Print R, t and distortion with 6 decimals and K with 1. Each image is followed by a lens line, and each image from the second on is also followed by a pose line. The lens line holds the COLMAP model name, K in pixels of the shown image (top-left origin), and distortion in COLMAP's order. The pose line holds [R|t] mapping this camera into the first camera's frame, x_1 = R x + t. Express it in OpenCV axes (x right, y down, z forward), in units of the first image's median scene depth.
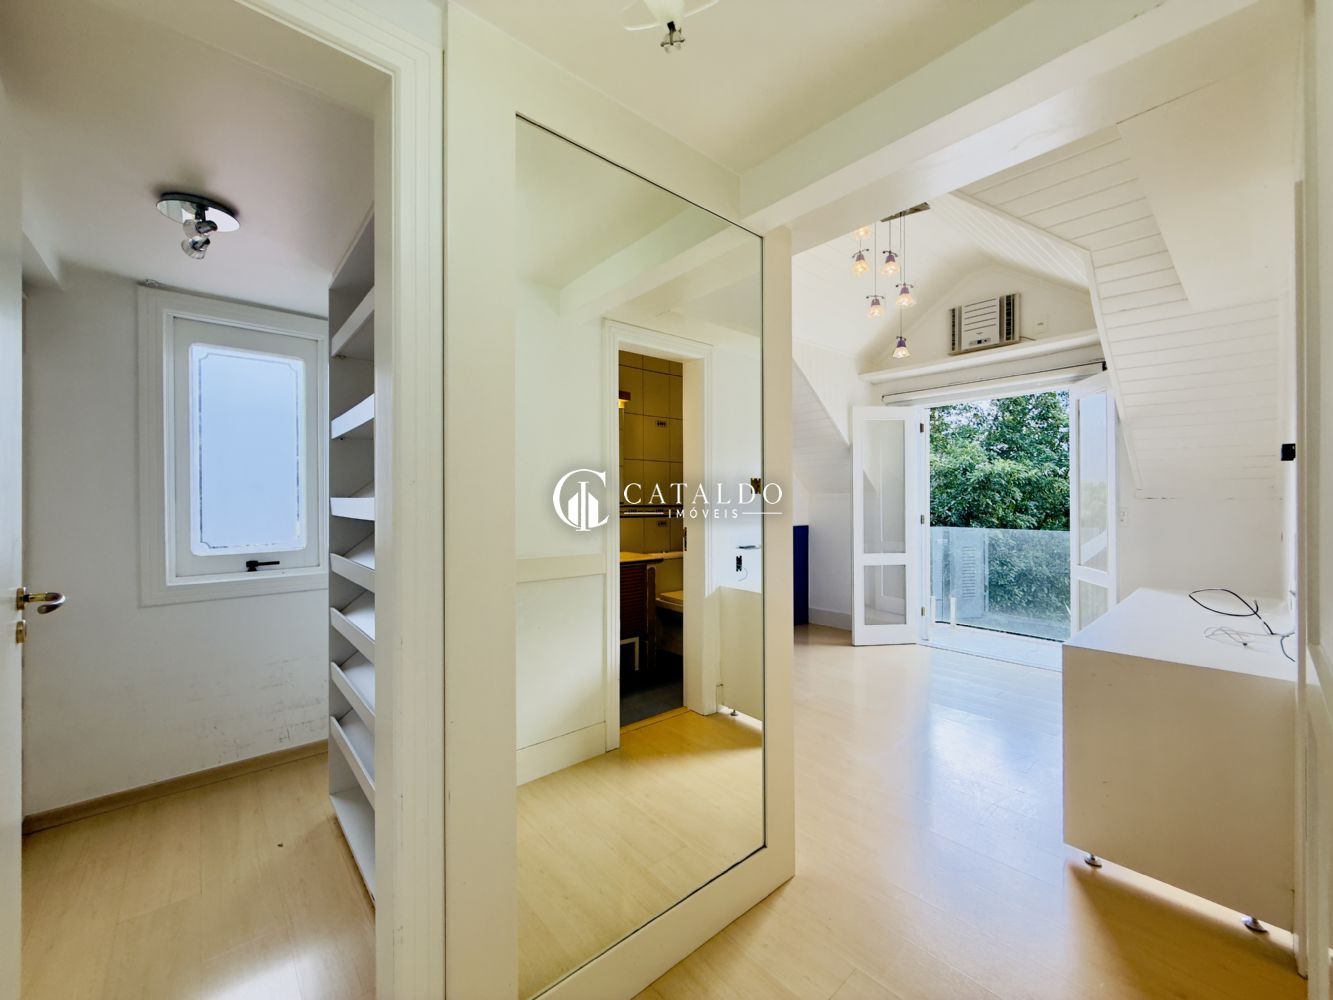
lens RADIAL K [[527.2, 0, 666.5], [0, 527.2, 500.0], [0, 0, 1]] dist [0.000304, -0.000025]
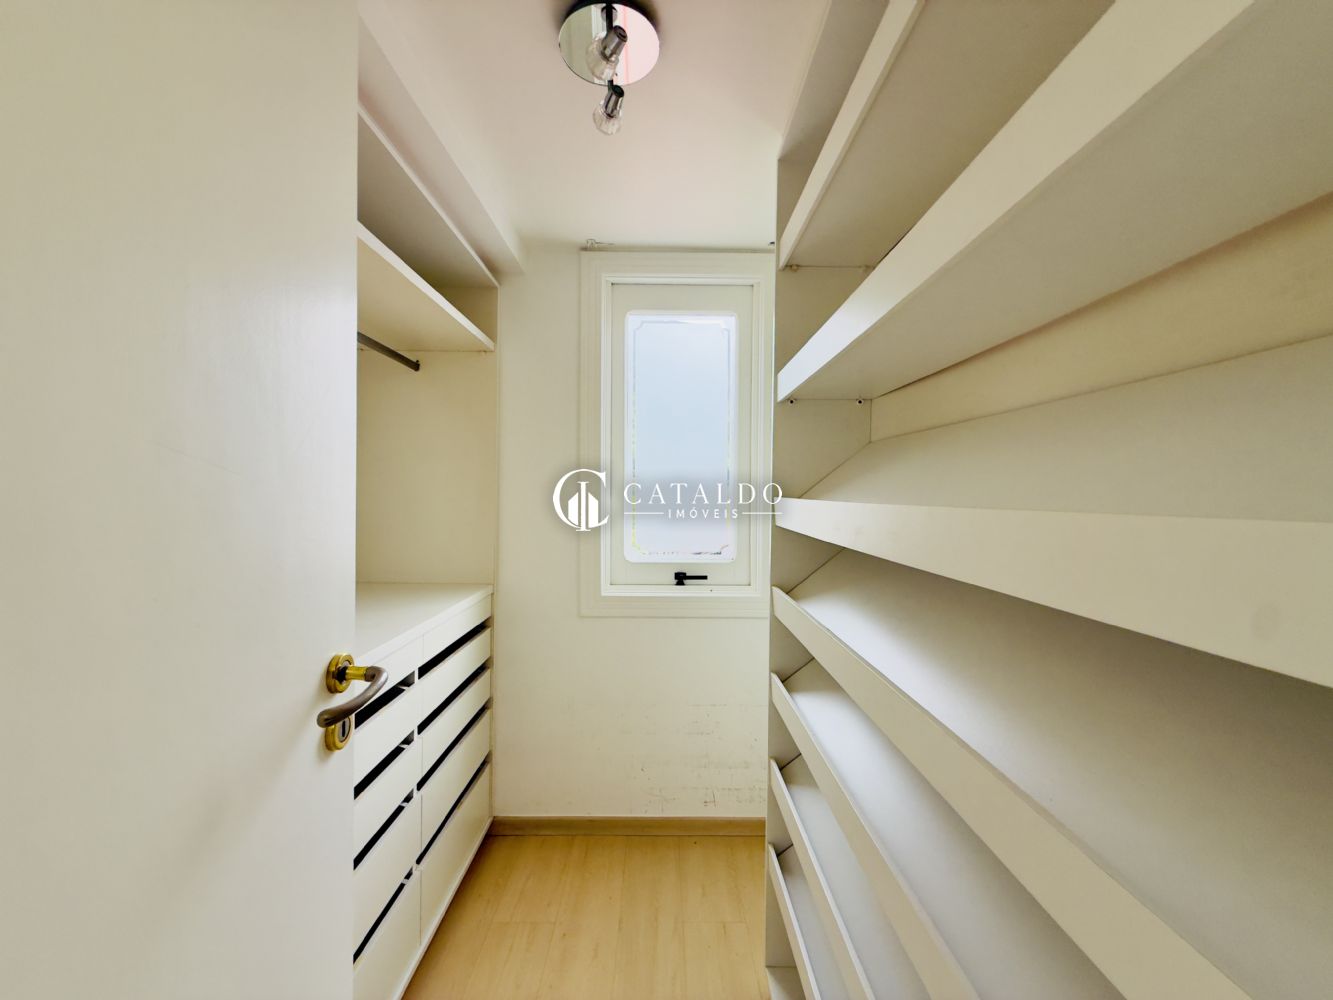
lens RADIAL K [[527.2, 0, 666.5], [0, 527.2, 500.0], [0, 0, 1]] dist [0.000304, -0.000025]
pose [[0.752734, 0.019729, -0.658029, -0.300474], [-0.011866, 0.999795, 0.016402, -0.009108], [0.658218, -0.004539, 0.752814, 0.417382]]
